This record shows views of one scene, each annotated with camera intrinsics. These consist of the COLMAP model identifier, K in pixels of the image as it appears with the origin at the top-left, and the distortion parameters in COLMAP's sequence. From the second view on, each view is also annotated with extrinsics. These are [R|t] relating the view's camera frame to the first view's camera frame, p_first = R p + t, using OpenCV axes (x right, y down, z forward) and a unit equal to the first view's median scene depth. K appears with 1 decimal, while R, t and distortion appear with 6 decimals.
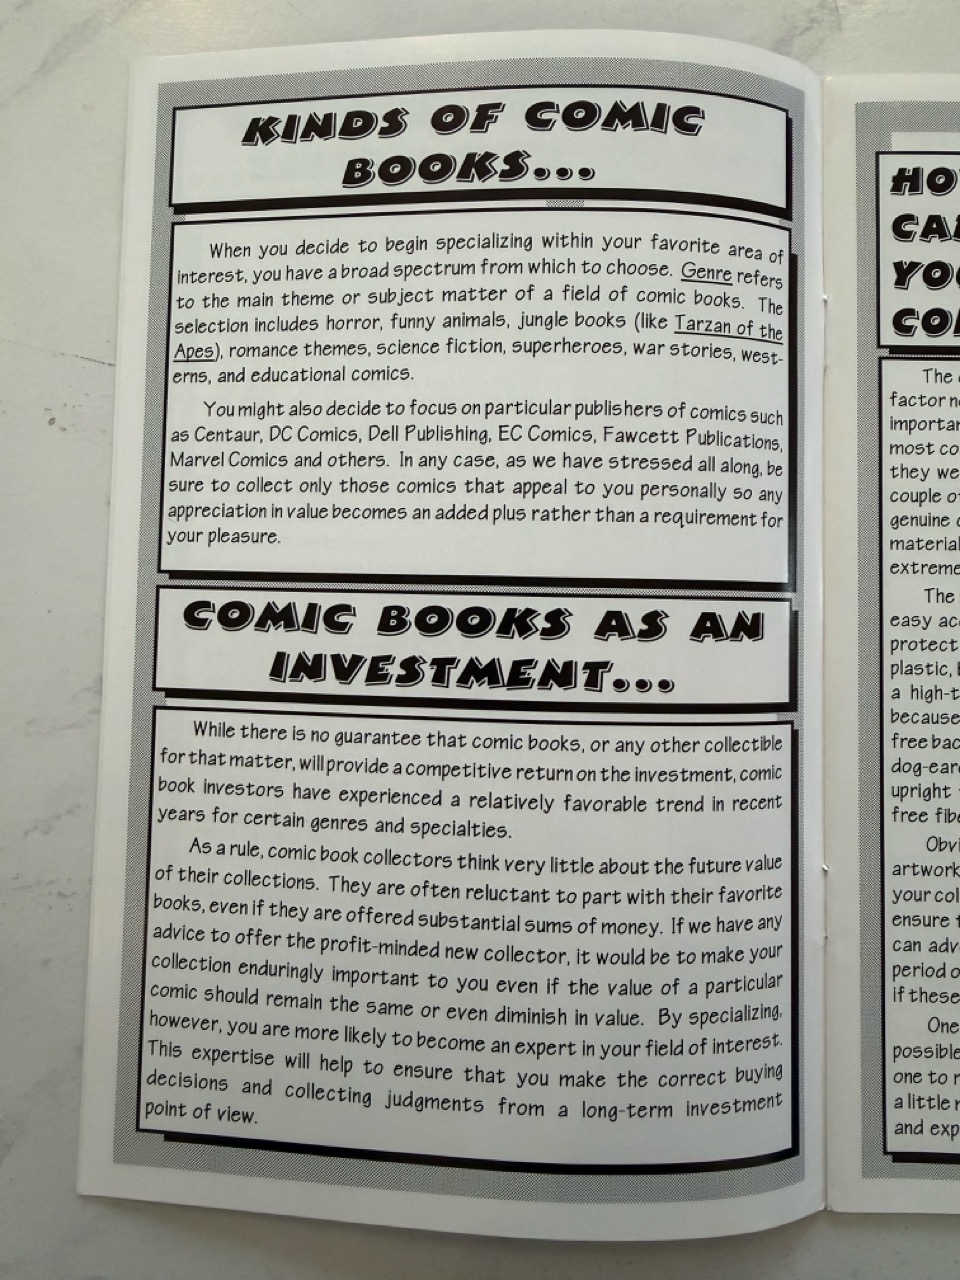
lens RADIAL K [[893.9, 0, 480.5], [0, 893.9, 644.0], [0, 0, 1]] dist [0.009901, -0.009182]
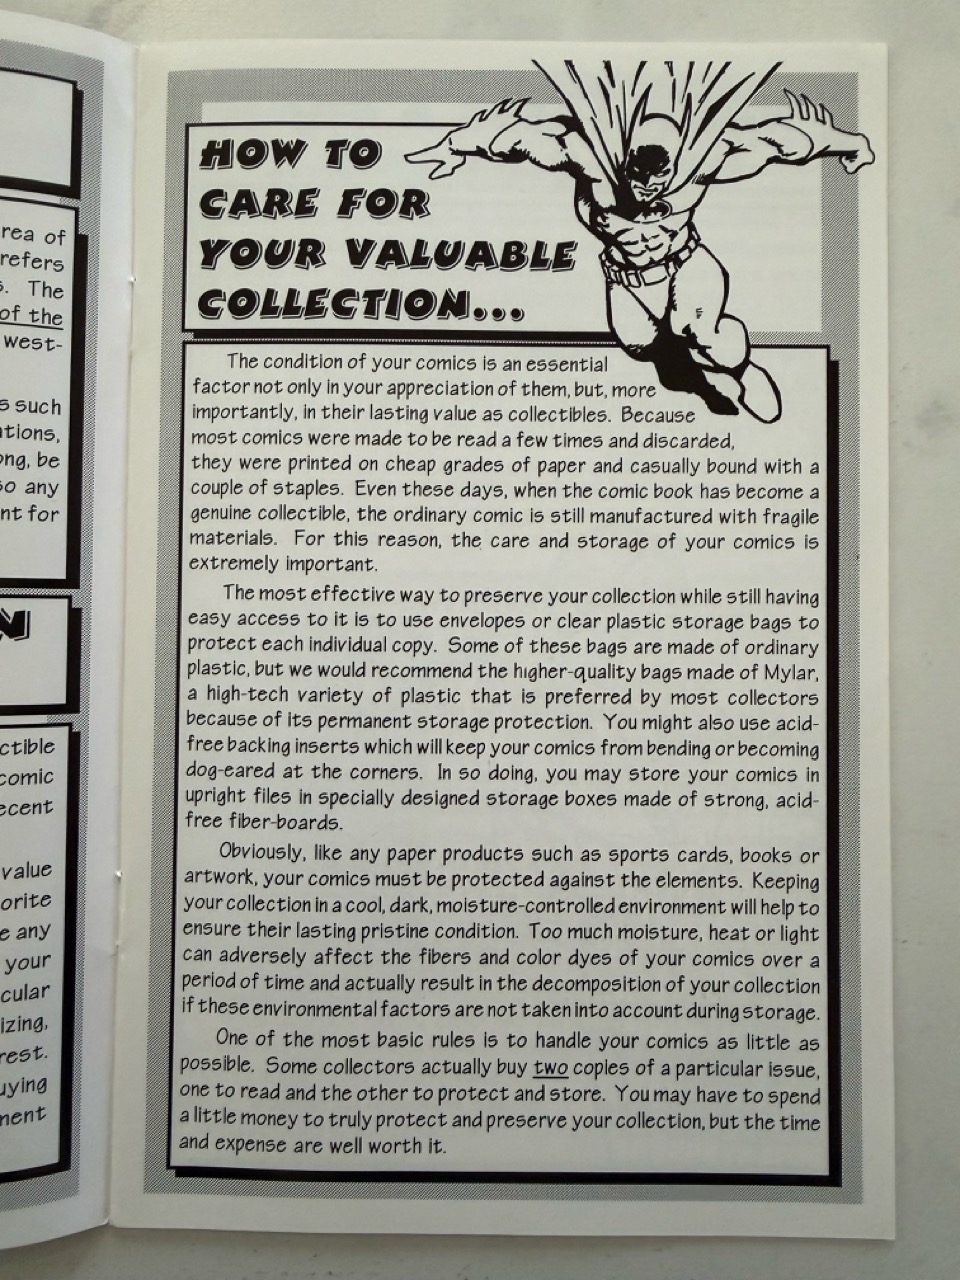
lens RADIAL K [[893.9, 0, 479.7], [0, 893.9, 647.7], [0, 0, 1]] dist [0.009901, -0.009182]
pose [[0.999621, -0.006214, -0.026828, 0.799712], [0.006752, 0.999777, 0.019988, -0.011362], [0.026698, -0.020162, 0.999440, 0.049528]]
